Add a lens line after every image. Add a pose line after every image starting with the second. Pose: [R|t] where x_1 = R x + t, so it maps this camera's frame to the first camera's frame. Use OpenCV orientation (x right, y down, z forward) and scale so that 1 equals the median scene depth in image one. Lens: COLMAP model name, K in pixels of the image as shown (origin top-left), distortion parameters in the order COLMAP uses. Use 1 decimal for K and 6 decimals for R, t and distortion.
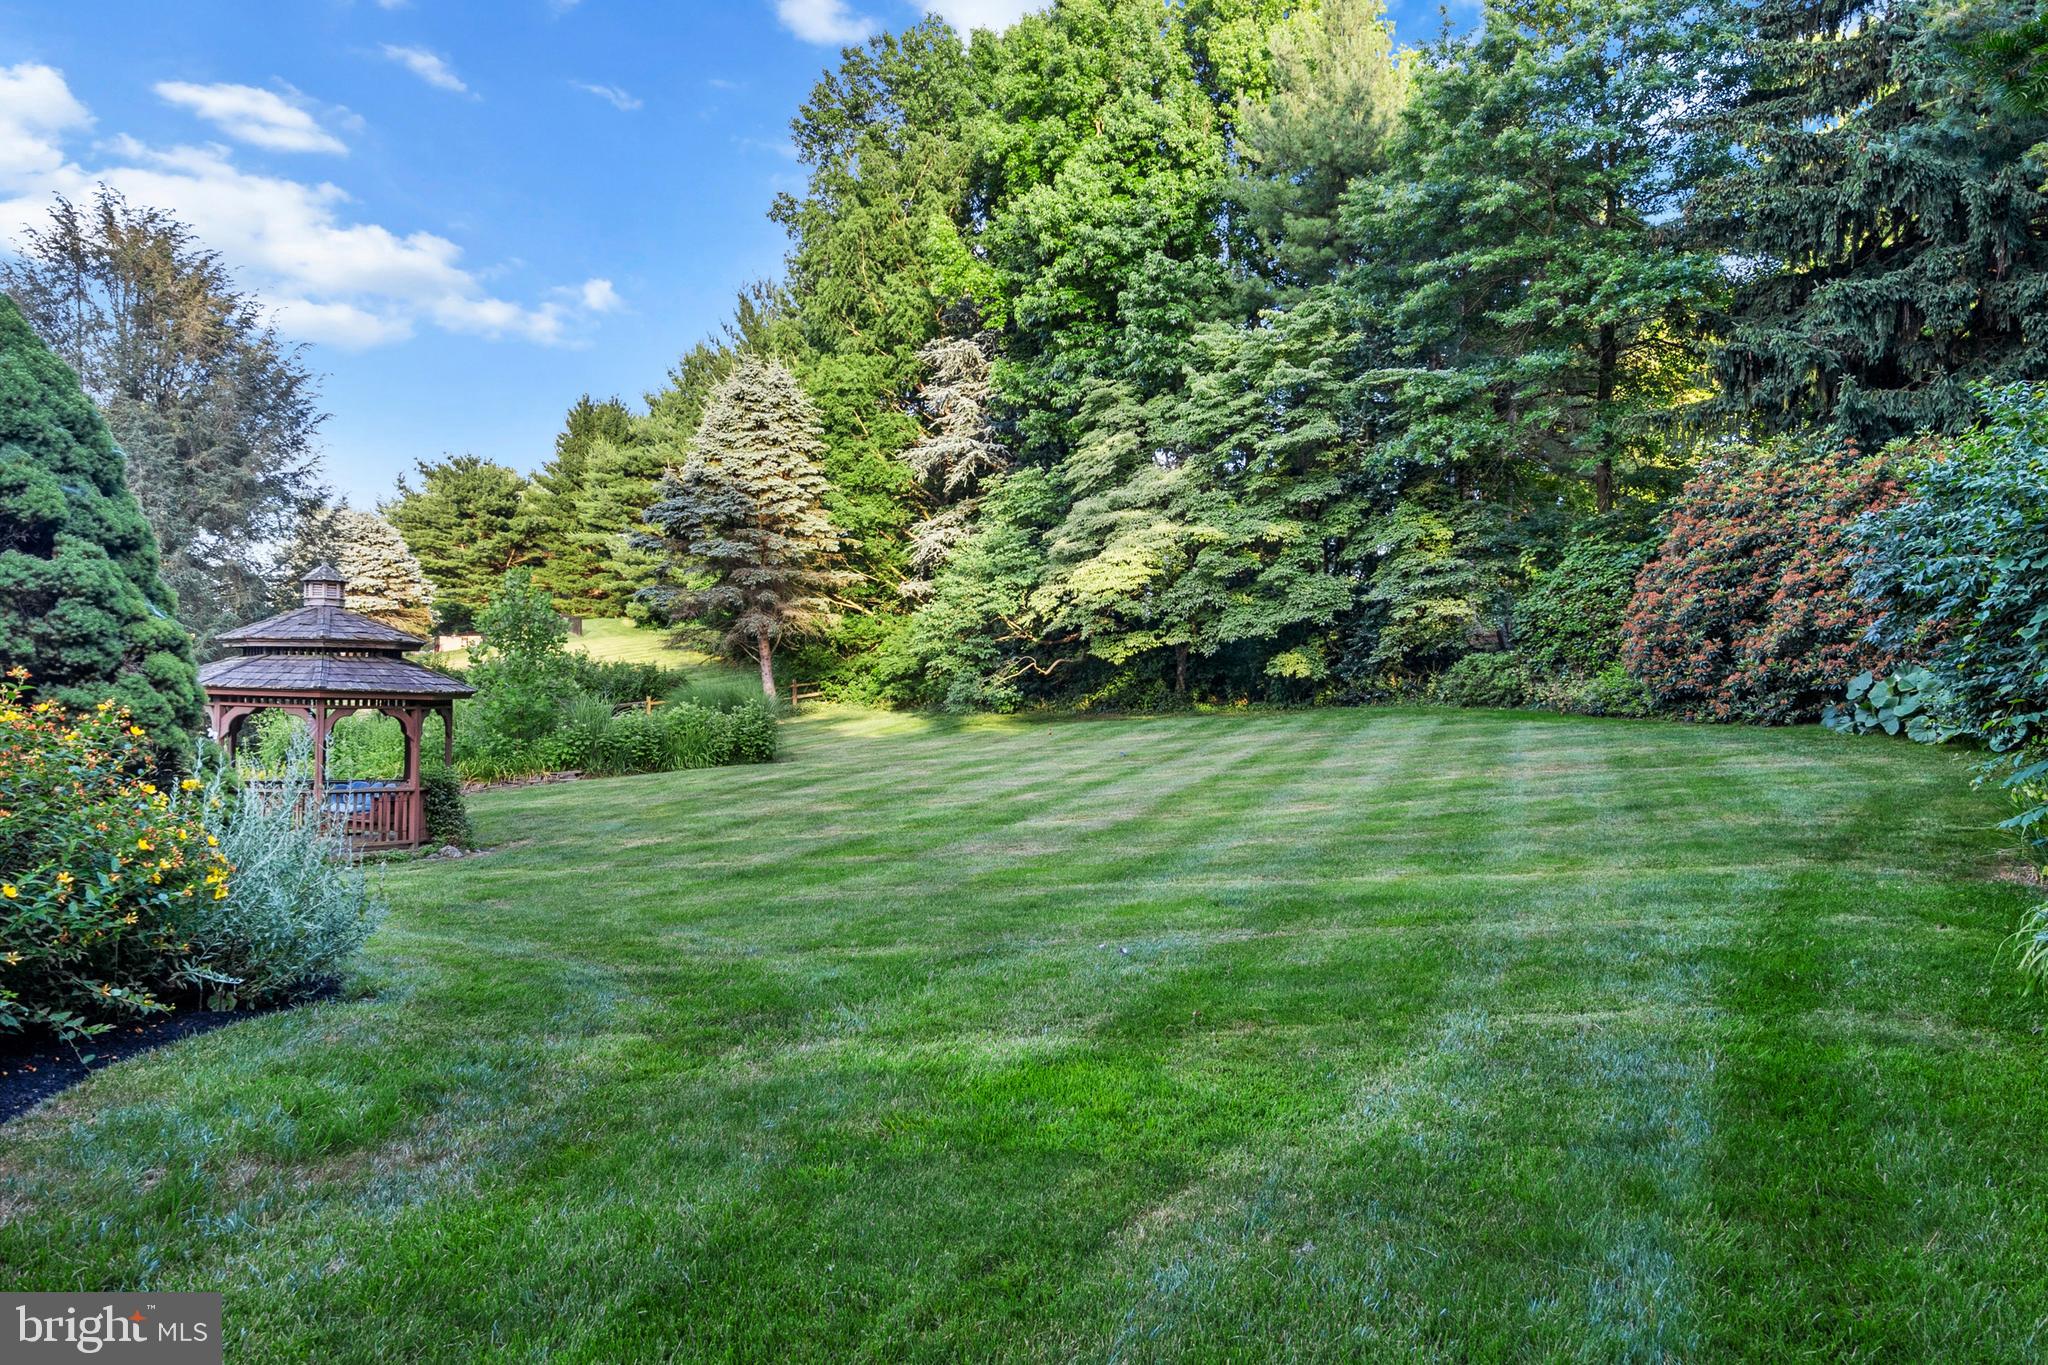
lens RADIAL K [[1462.7, 0, 1019.0], [0, 1462.7, 676.8], [0, 0, 1]] dist [0.002052, 0.004663]
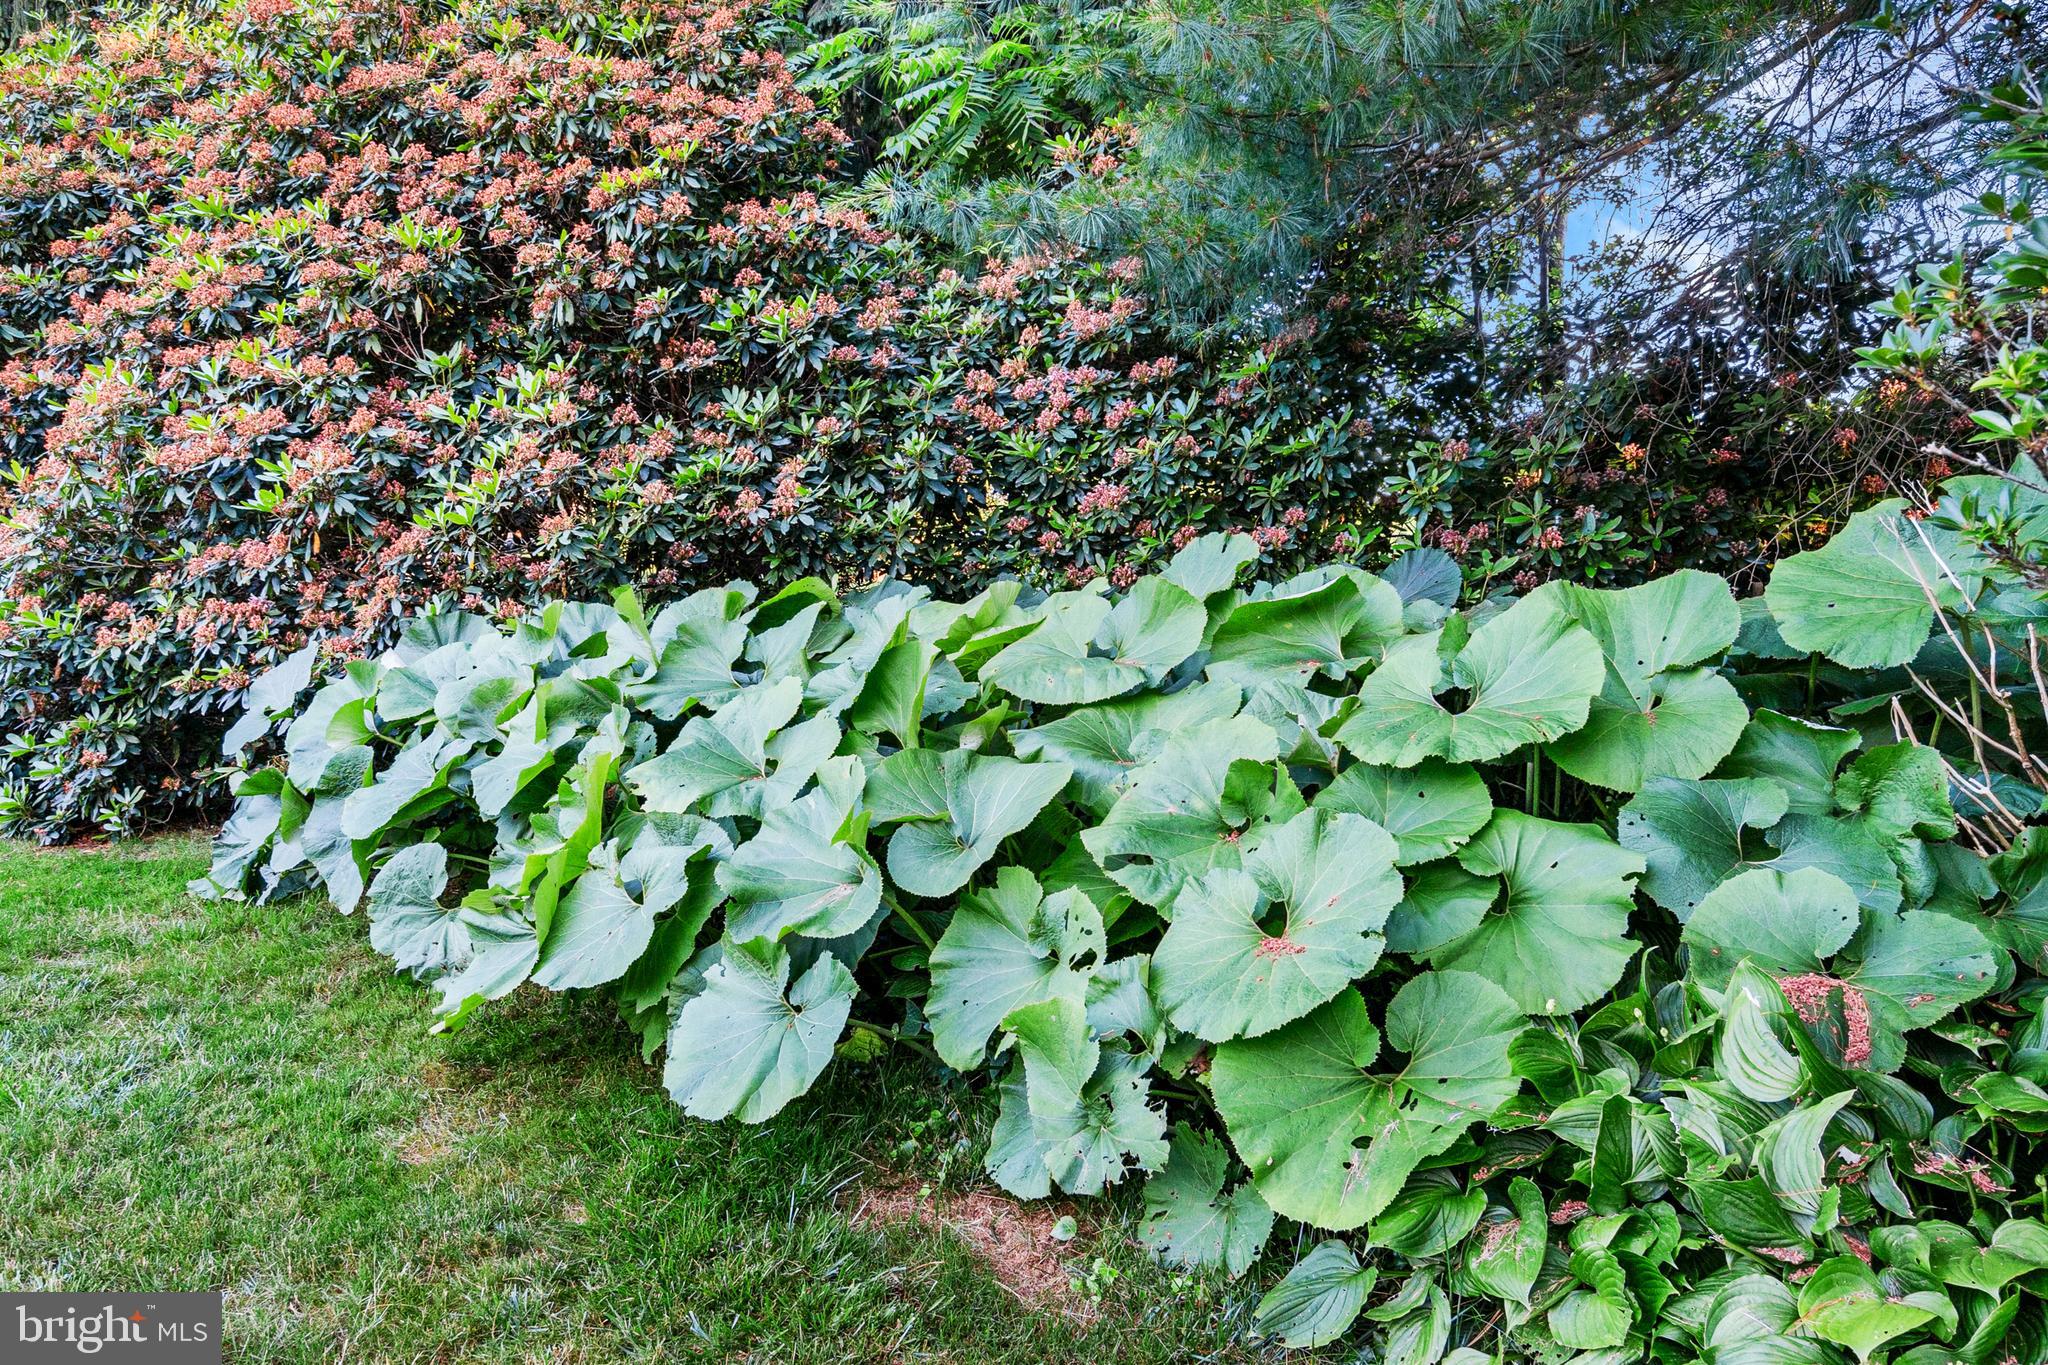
lens RADIAL K [[1462.7, 0, 1024.0], [0, 1462.7, 685.1], [0, 0, 1]] dist [0.002052, 0.004663]
pose [[0.722840, -0.003322, 0.691007, 0.263415], [0.002157, 0.999994, 0.002551, 0.002002], [-0.691012, -0.000353, 0.722843, 0.390626]]
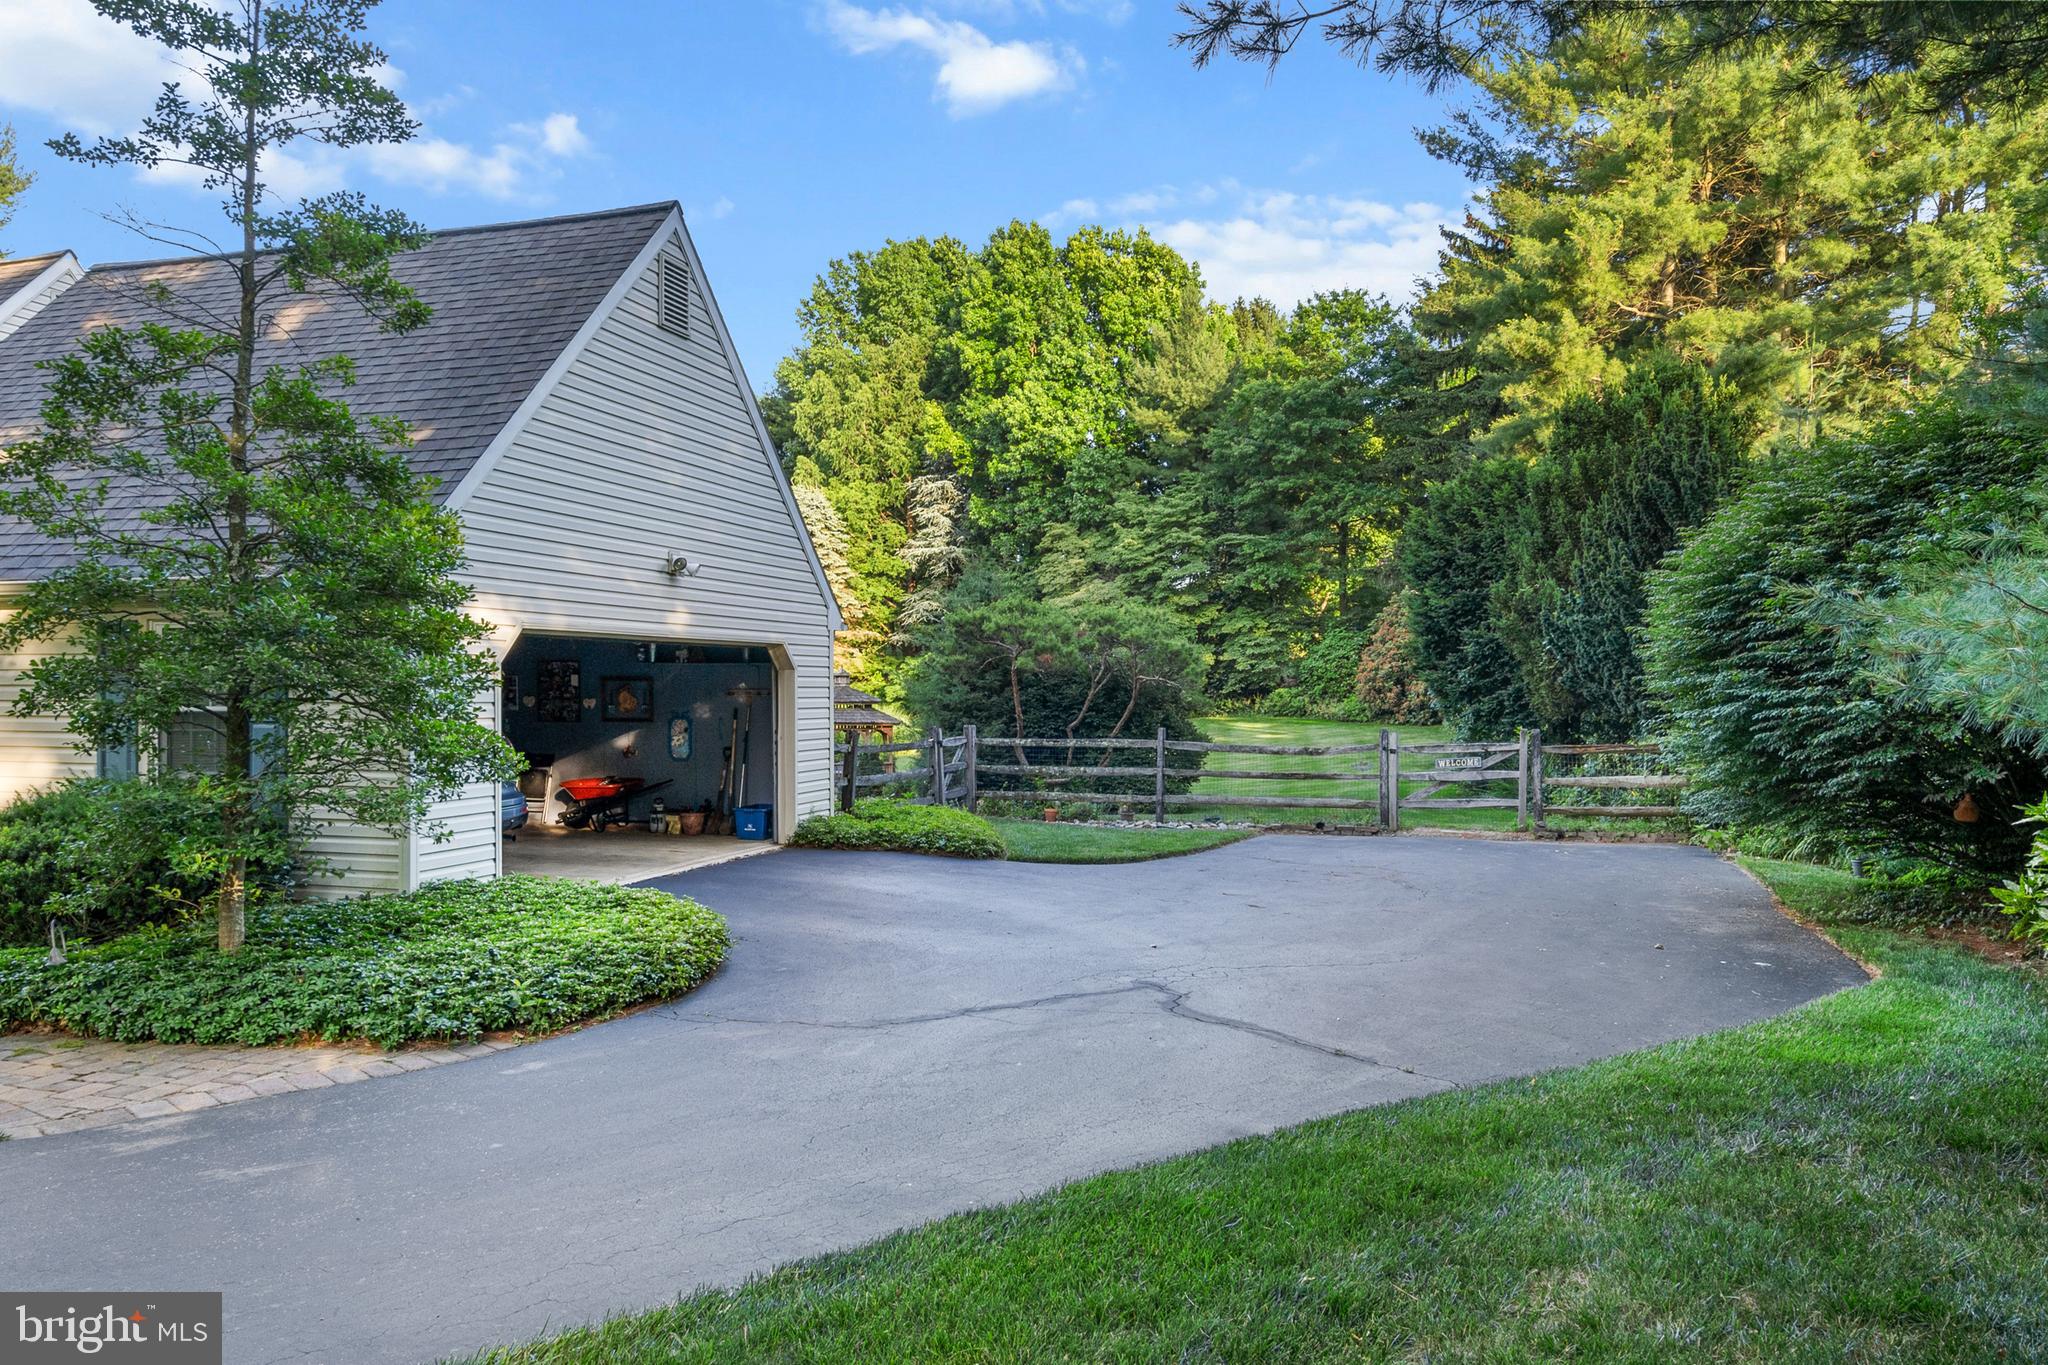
lens RADIAL K [[1462.7, 0, 1027.8], [0, 1462.7, 679.3], [0, 0, 1]] dist [0.002052, 0.004663]
pose [[0.981299, -0.010794, 0.192185, -0.286341], [0.010067, 0.999938, 0.004762, -0.030808], [-0.192224, -0.002738, 0.981347, -0.610429]]
